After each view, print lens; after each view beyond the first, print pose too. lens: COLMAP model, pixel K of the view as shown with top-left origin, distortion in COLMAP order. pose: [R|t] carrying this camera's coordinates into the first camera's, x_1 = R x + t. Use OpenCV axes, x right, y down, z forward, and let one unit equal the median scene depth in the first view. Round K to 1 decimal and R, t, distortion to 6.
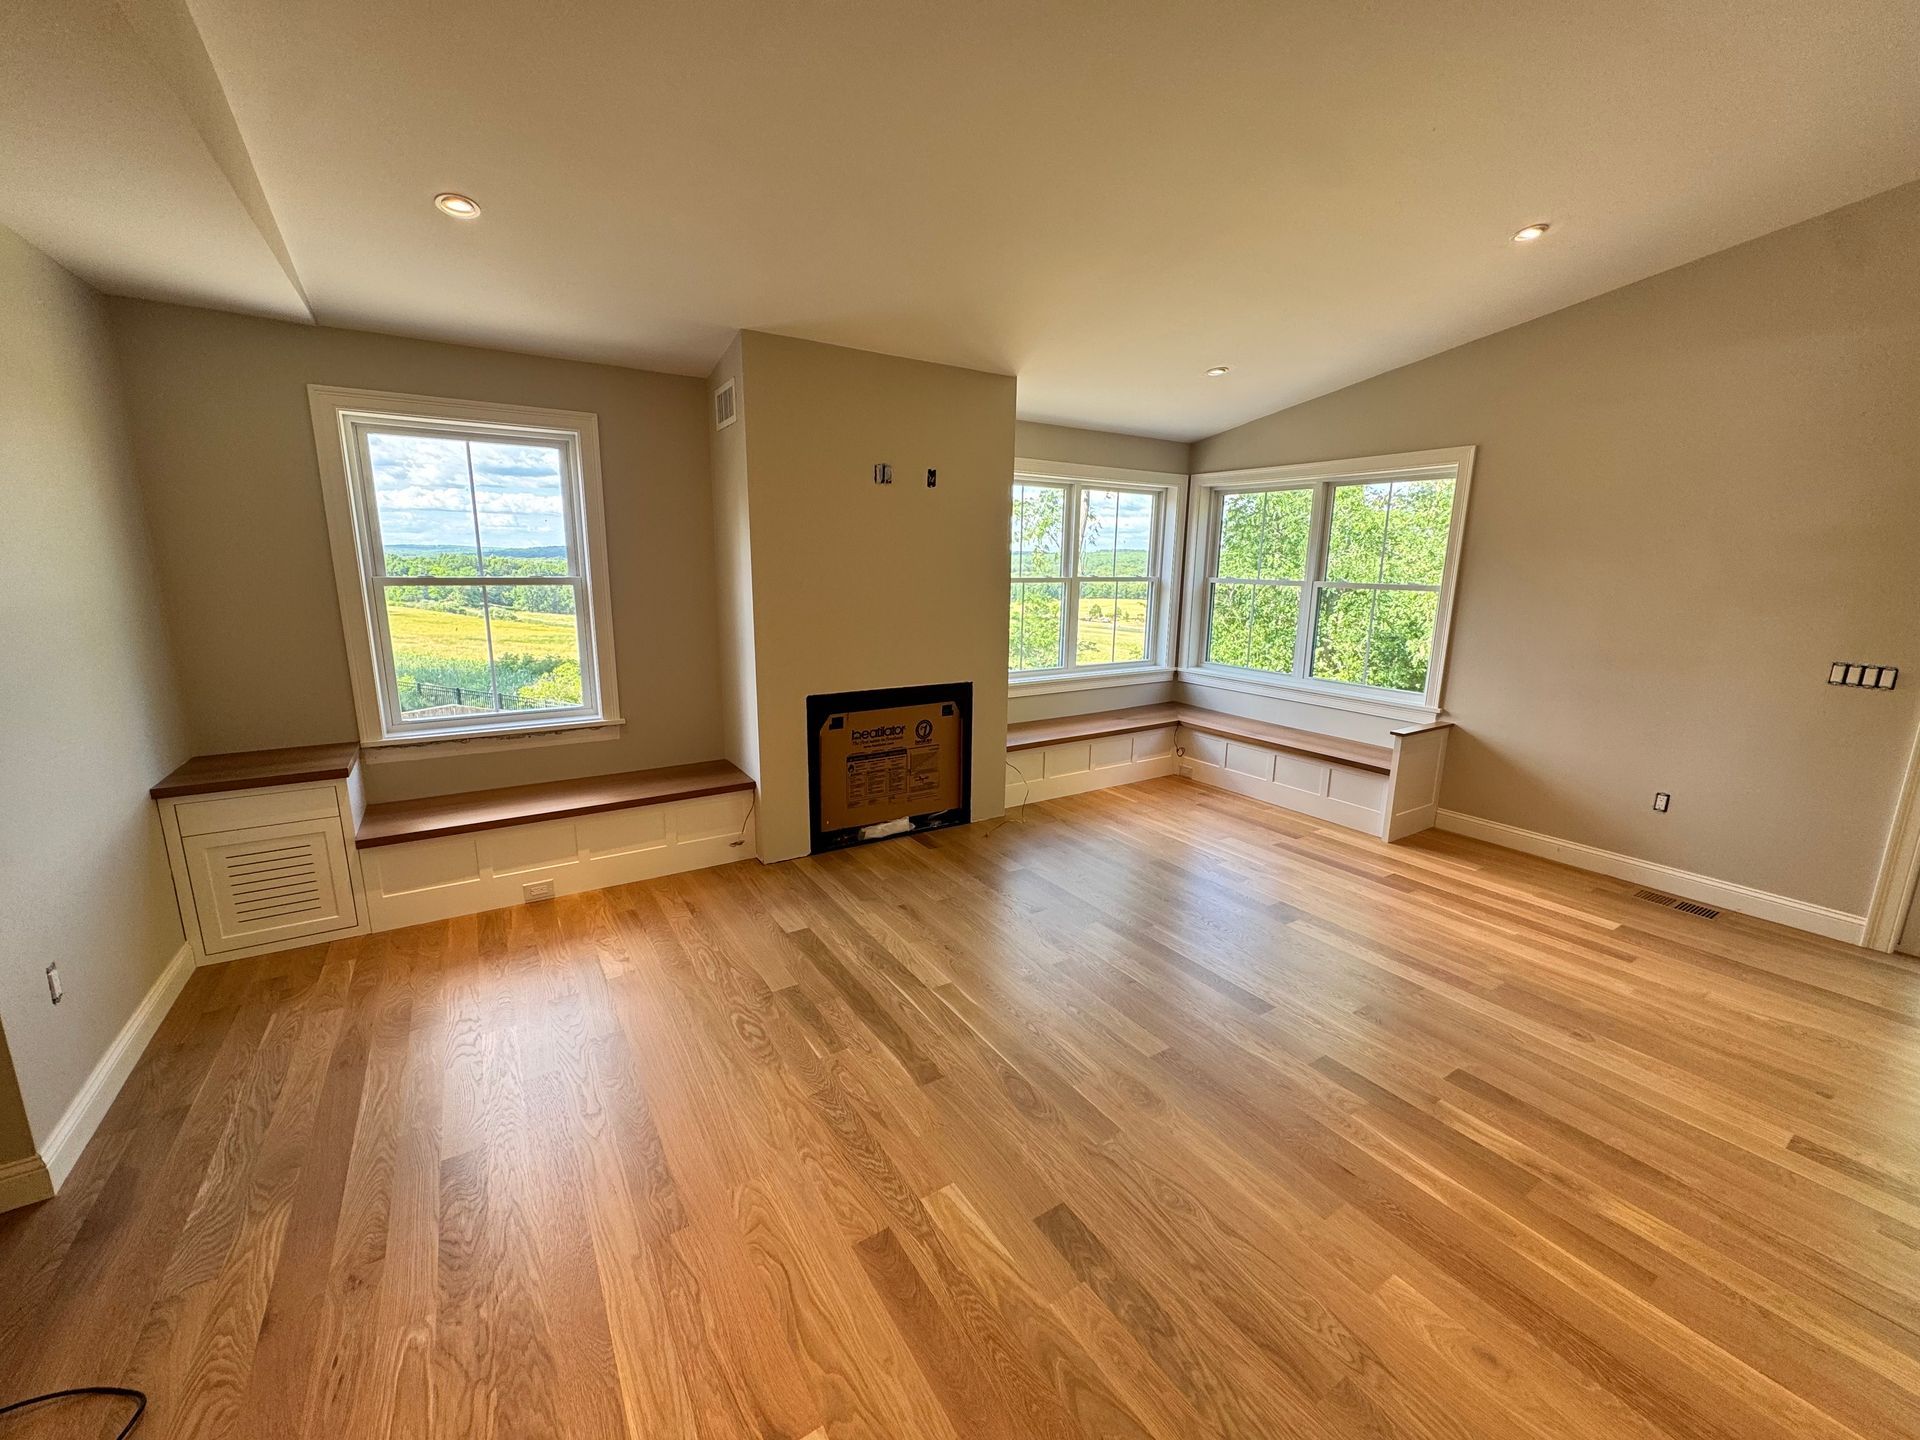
lens RADIAL K [[765.5, 0, 958.6], [0, 765.5, 718.6], [0, 0, 1]] dist [-0.002588, 0.000827]
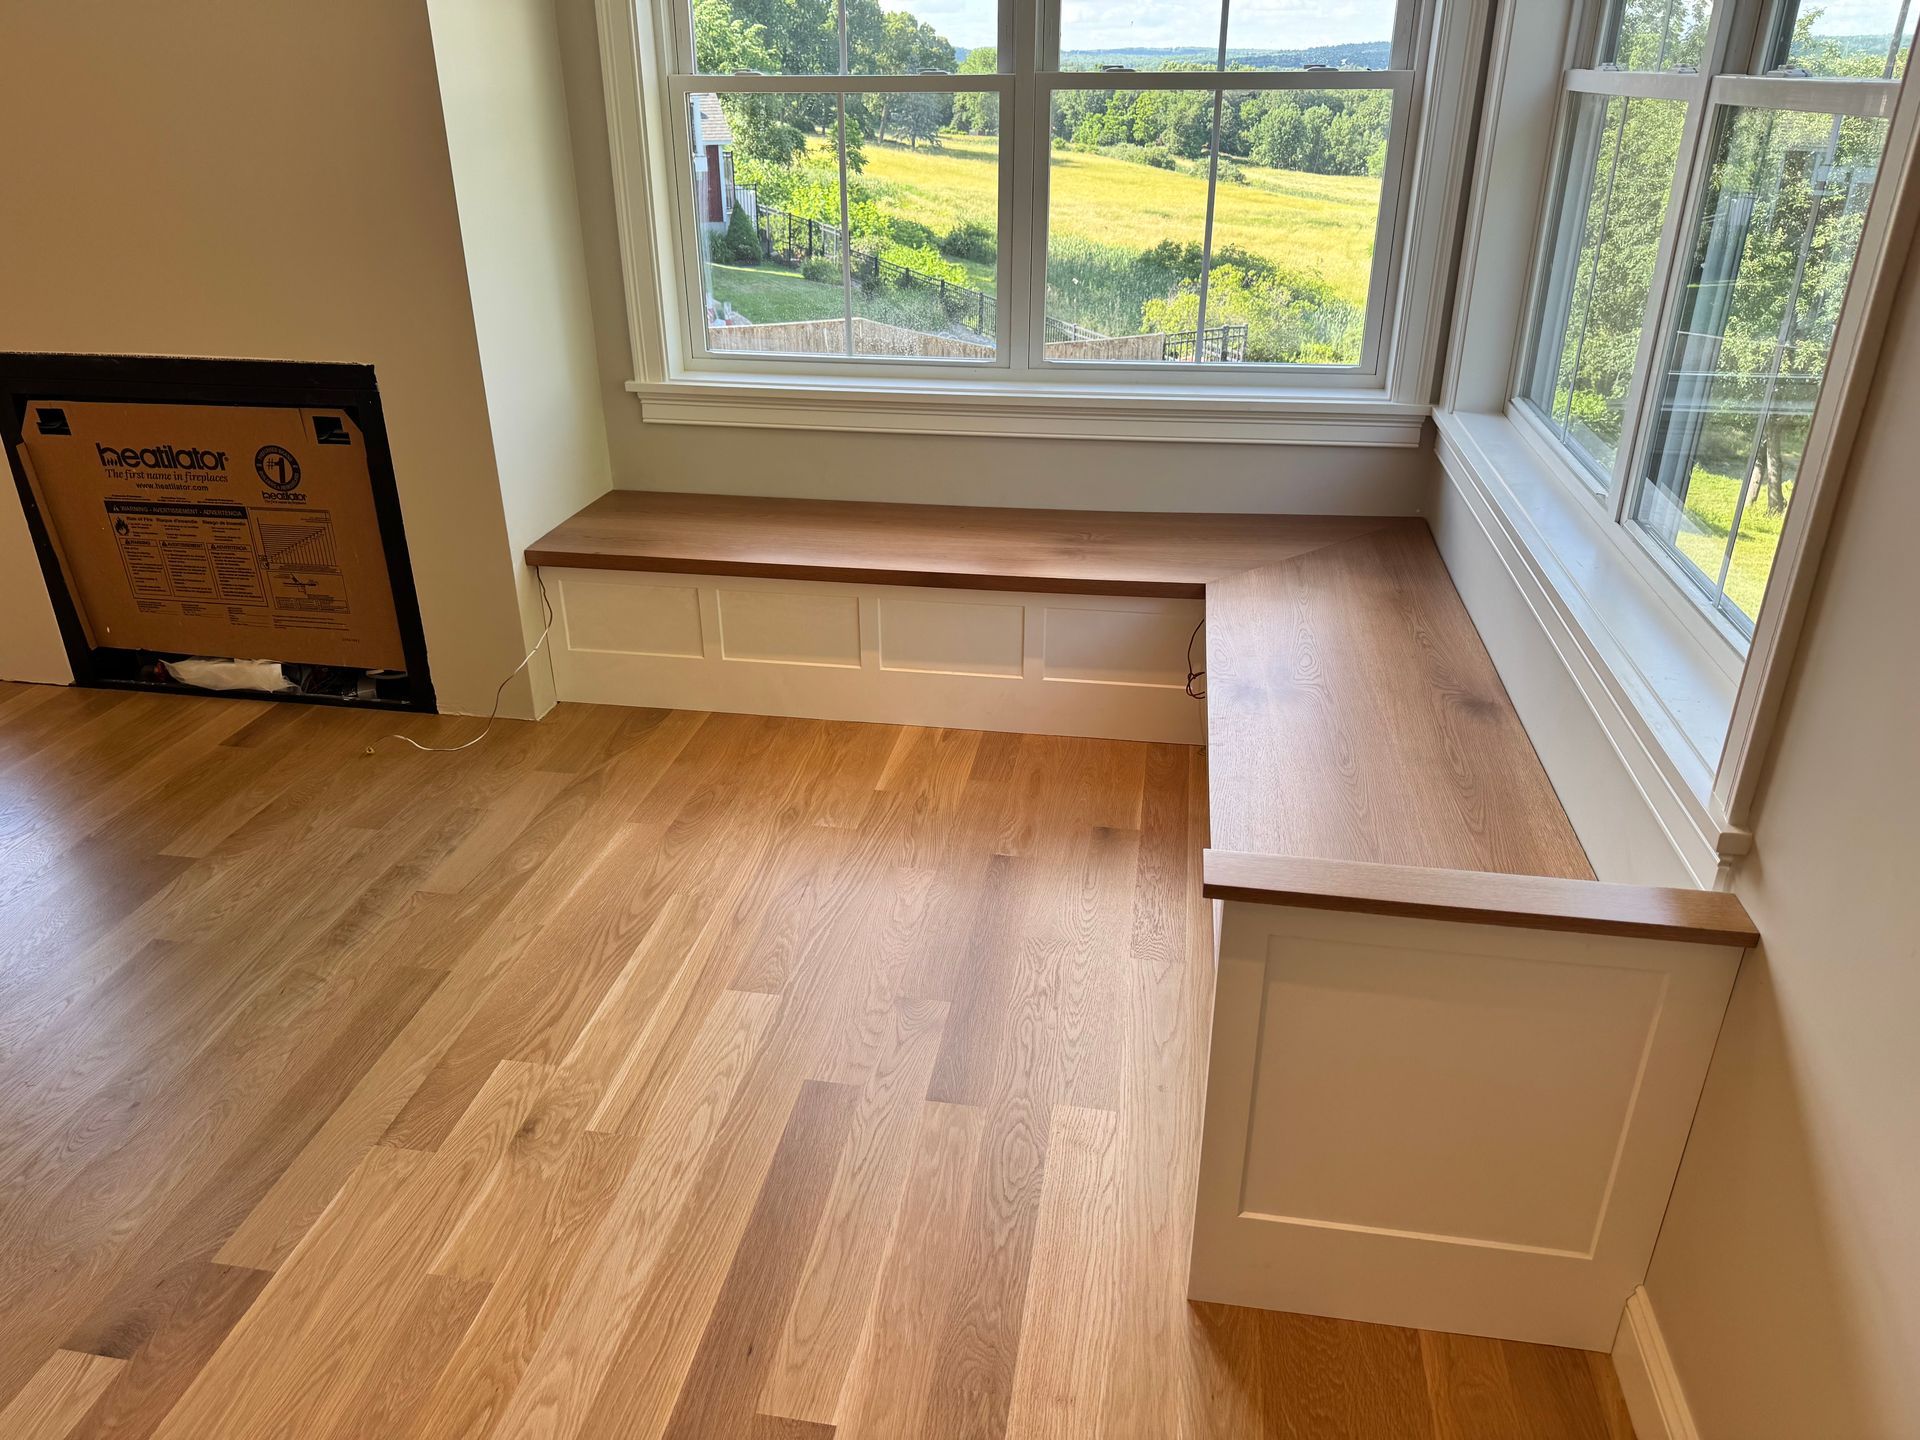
lens RADIAL K [[1354.5, 0, 944.7], [0, 1354.5, 710.2], [0, 0, 1]] dist [0.037530, -0.045717]
pose [[0.737163, 0.273785, -0.617764, 0.766744], [-0.121984, 0.953137, 0.276857, -0.117878], [0.664613, -0.128731, 0.736015, 0.724832]]
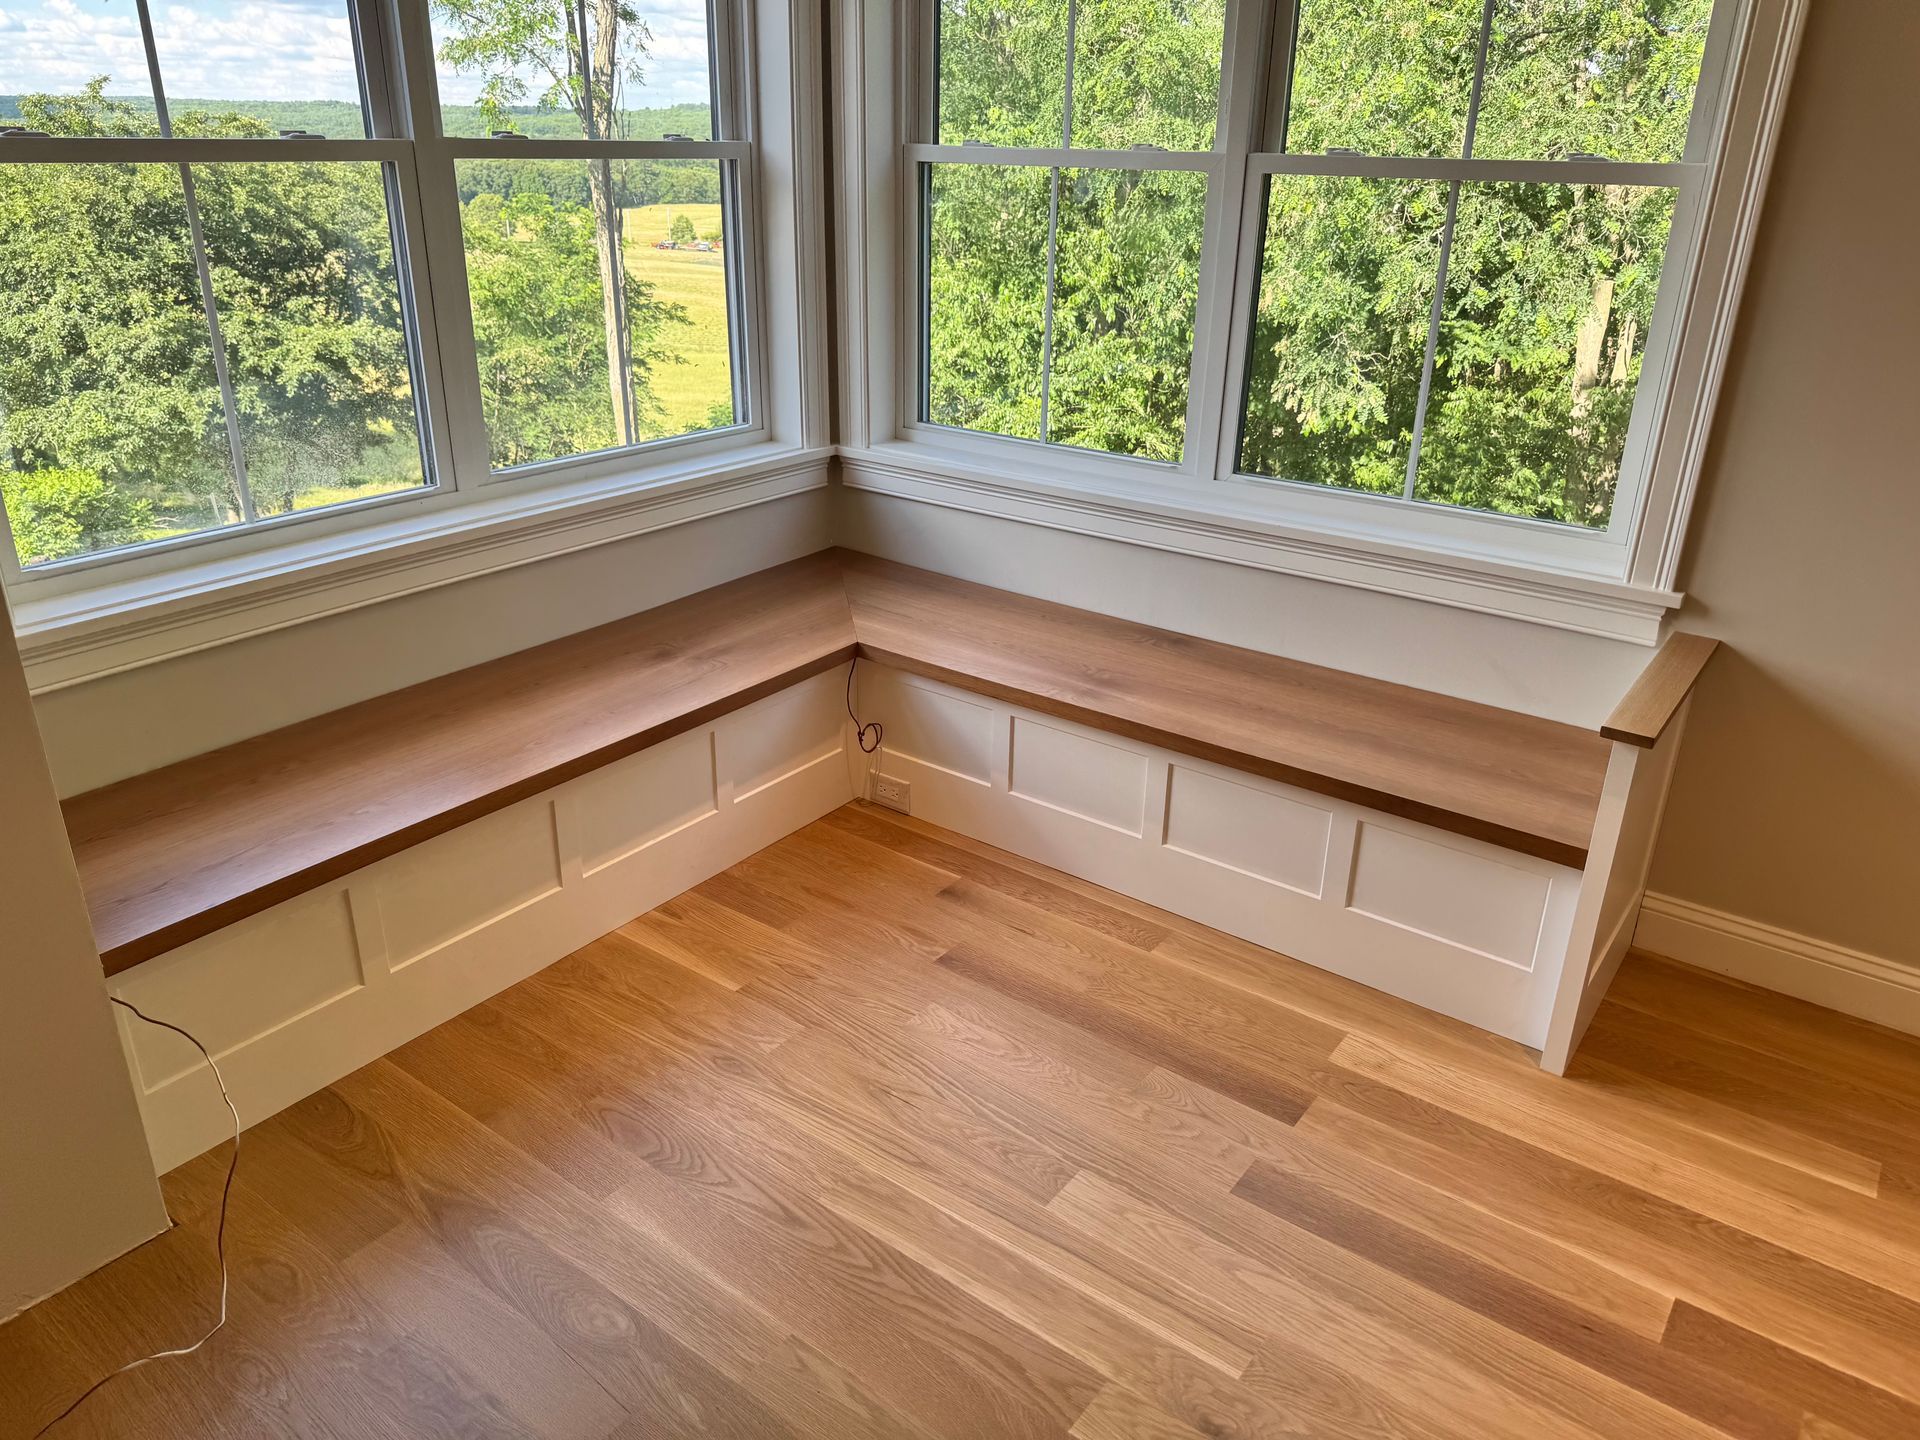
lens RADIAL K [[1350.1, 0, 950.5], [0, 1350.1, 711.8], [0, 0, 1]] dist [0.057857, -0.081239]
pose [[0.936361, -0.133433, 0.324691, 0.197324], [0.065798, 0.975261, 0.211035, -0.112525], [-0.344818, -0.176241, 0.921976, 0.663024]]
